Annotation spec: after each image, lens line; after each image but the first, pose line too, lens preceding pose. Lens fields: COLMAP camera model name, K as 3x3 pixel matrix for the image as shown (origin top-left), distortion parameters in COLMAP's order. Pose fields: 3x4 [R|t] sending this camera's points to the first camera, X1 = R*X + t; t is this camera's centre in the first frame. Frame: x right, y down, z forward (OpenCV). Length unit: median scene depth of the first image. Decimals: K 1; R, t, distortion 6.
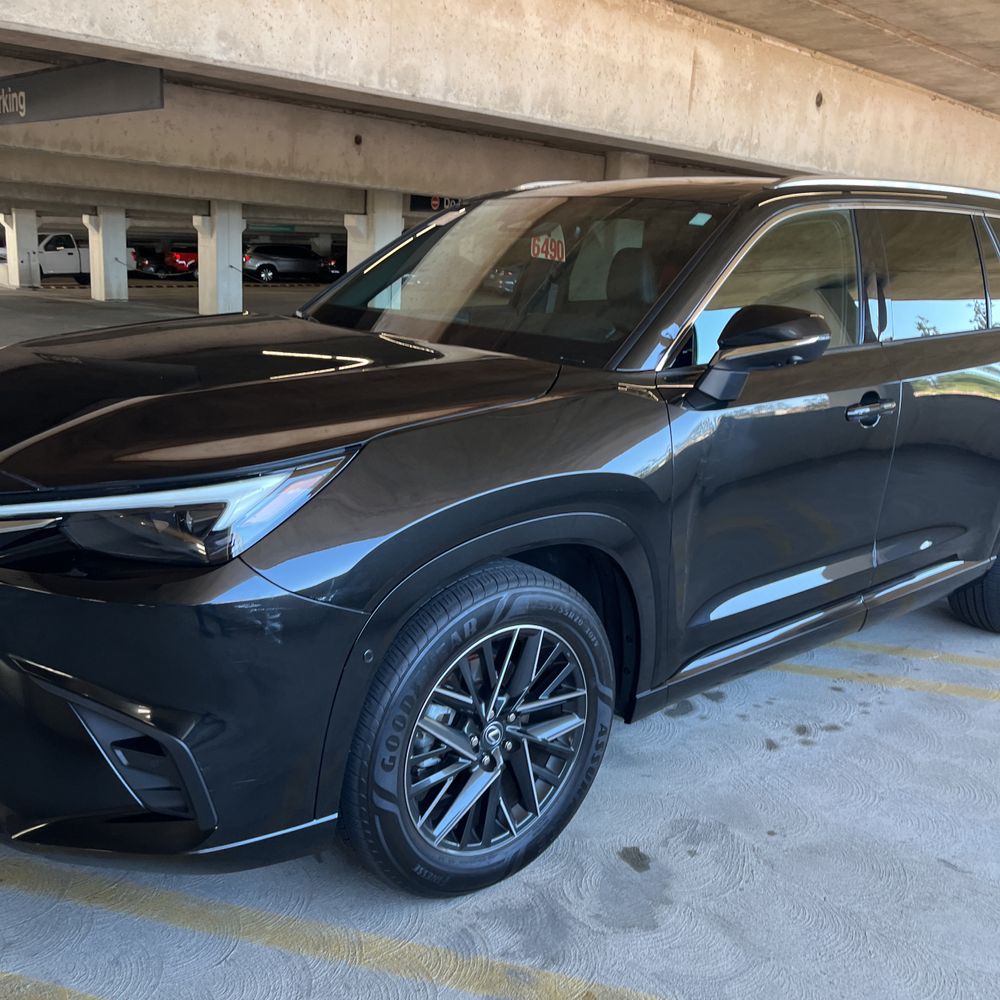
lens RADIAL K [[985.8, 0, 500.0], [0, 985.8, 500.0], [0, 0, 1]] dist [0.046173, -0.051687]
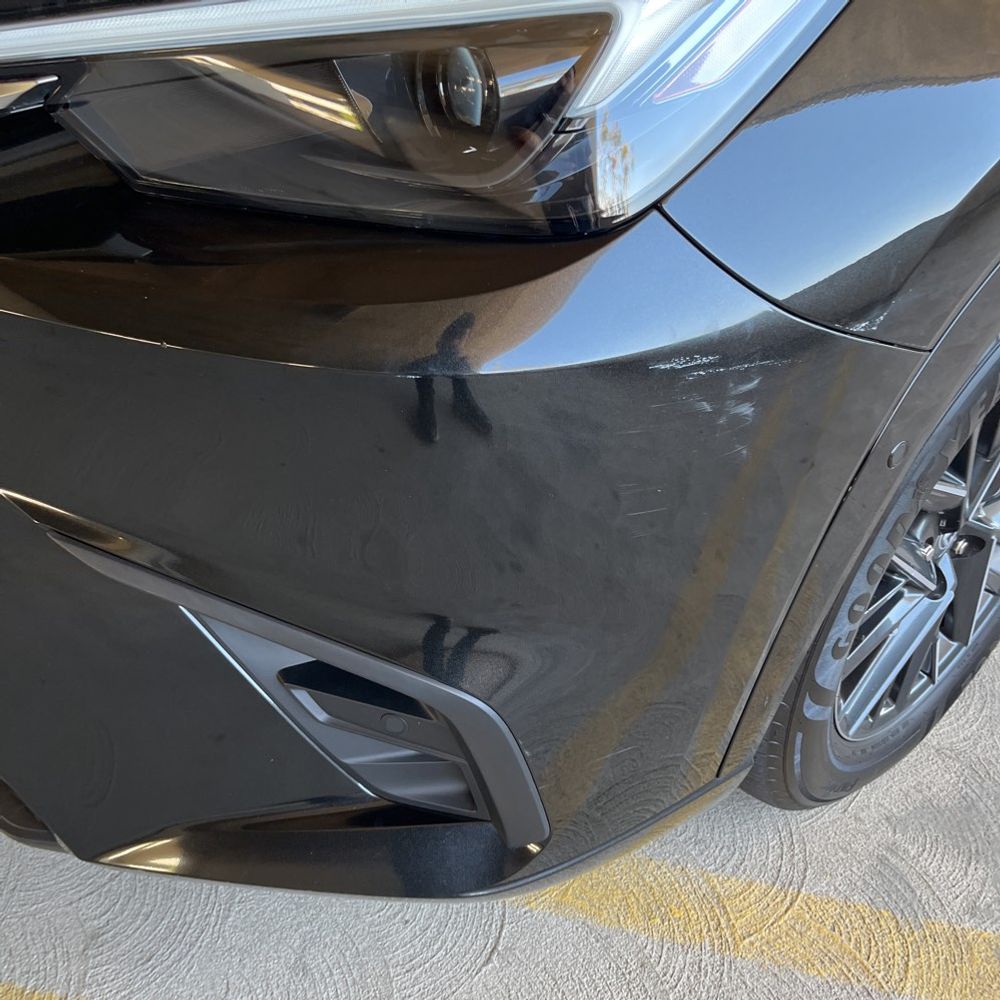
lens RADIAL K [[985.8, 0, 500.0], [0, 985.8, 500.0], [0, 0, 1]] dist [0.046173, -0.051687]
pose [[0.999427, -0.022661, 0.025134, -0.099863], [0.010965, 0.919476, 0.392993, 0.005925], [-0.032016, -0.392492, 0.919198, 0.209522]]
